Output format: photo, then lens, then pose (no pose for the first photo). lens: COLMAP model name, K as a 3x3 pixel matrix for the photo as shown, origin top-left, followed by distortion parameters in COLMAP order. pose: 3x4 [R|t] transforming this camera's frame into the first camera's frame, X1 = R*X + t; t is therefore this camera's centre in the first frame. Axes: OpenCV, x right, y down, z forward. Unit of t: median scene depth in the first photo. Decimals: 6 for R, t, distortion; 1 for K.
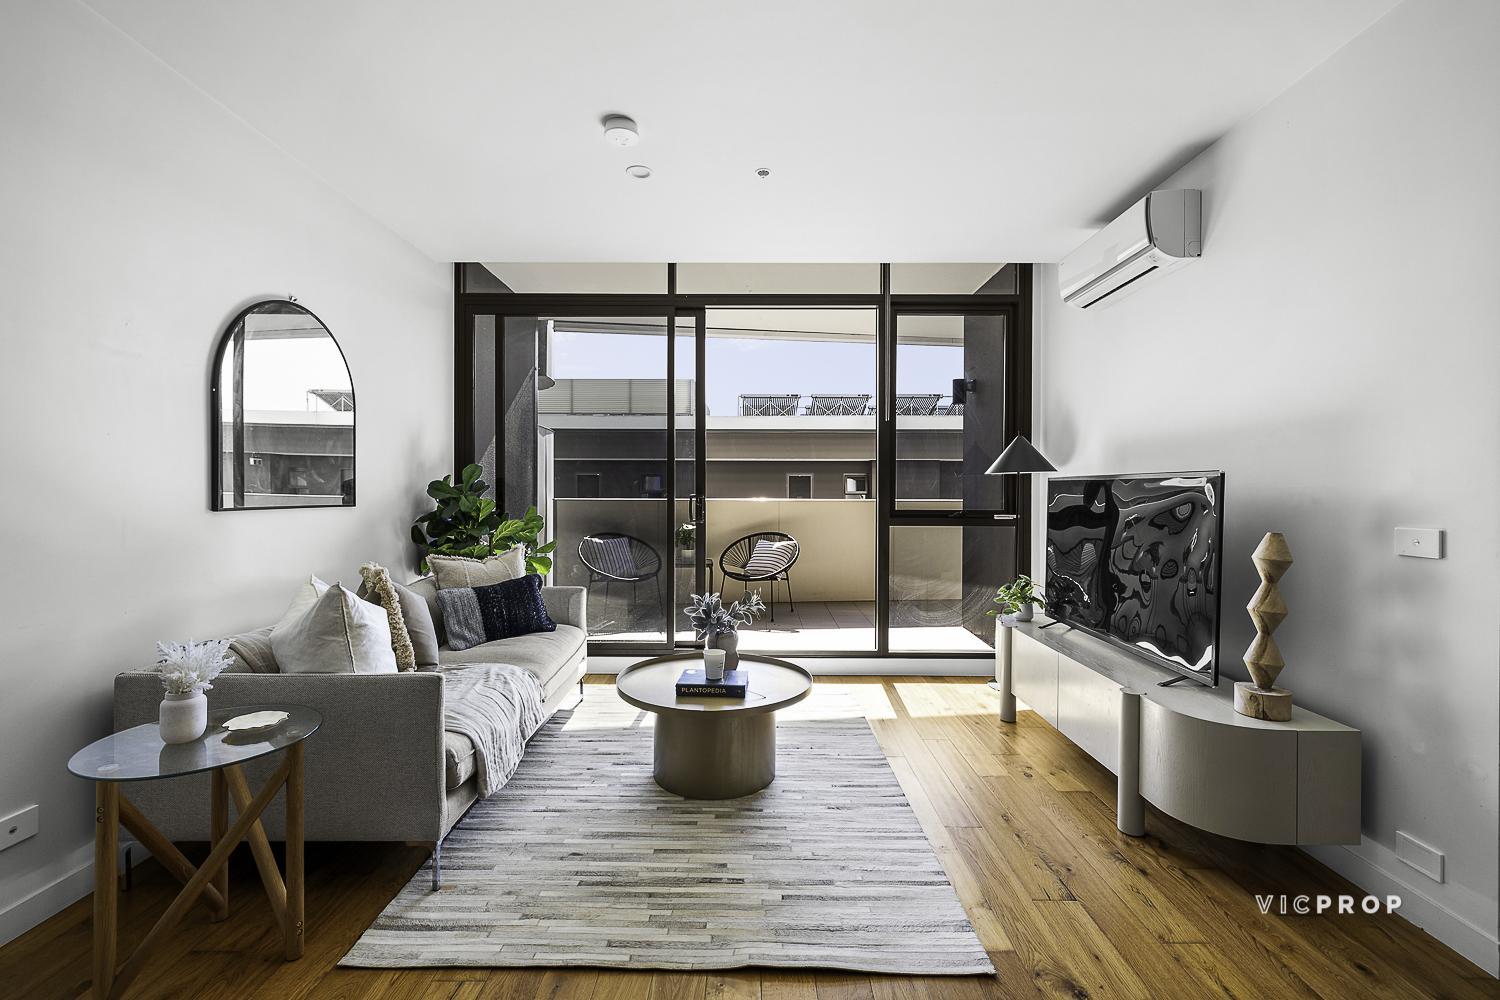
lens RADIAL K [[638.9, 0, 744.6], [0, 638.9, 500.7], [0, 0, 1]] dist [-0.003216, -0.000184]
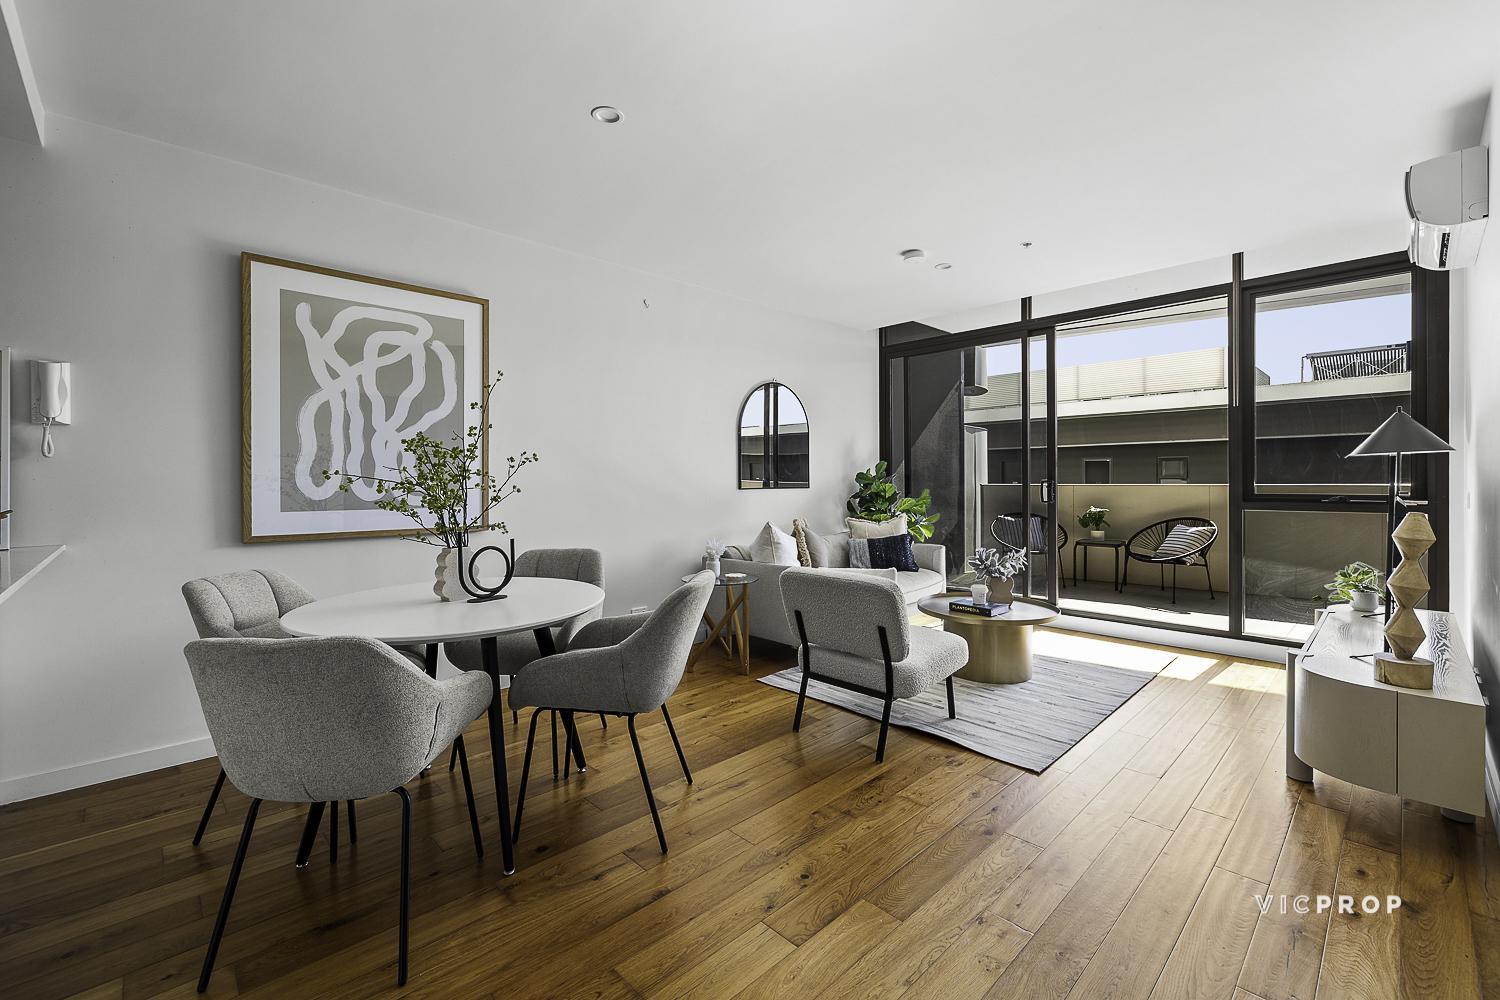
lens RADIAL K [[638.9, 0, 757.3], [0, 638.9, 491.6], [0, 0, 1]] dist [-0.003216, -0.000184]
pose [[0.701562, 0.004560, -0.712594, 0.460335], [-0.000553, 0.999983, 0.005856, 0.006595], [0.712608, -0.003714, 0.701552, -0.288558]]
